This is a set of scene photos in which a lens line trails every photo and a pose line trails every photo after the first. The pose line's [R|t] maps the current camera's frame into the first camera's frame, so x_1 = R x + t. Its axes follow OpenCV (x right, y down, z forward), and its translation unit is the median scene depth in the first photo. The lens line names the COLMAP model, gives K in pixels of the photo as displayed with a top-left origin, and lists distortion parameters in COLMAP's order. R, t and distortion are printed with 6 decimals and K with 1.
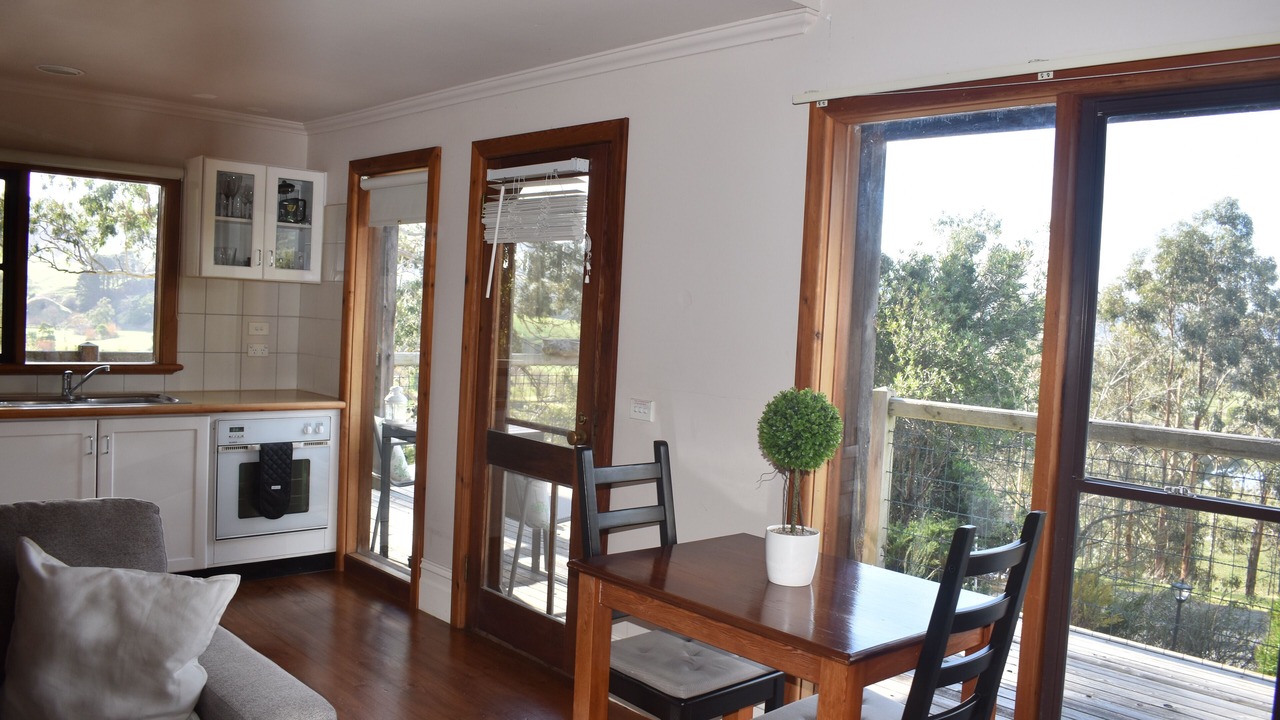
lens RADIAL K [[1039.5, 0, 640.0], [0, 1039.5, 360.0], [0, 0, 1]] dist [-0.078652, 0.004570]
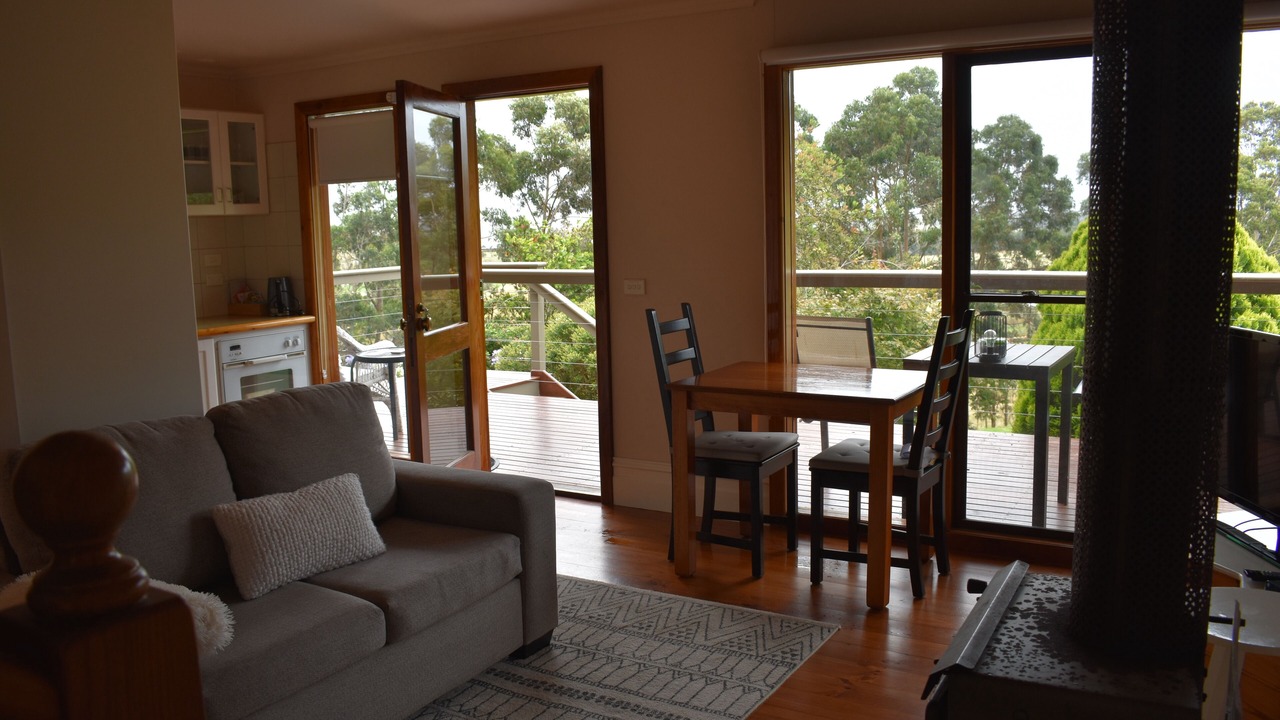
lens RADIAL K [[1039.5, 0, 640.0], [0, 1039.5, 360.0], [0, 0, 1]] dist [-0.078652, 0.004570]
pose [[0.947021, -0.110271, 0.301648, -0.294345], [0.083342, 0.991413, 0.100770, 0.003678], [-0.310170, -0.070291, 0.948079, -0.202632]]
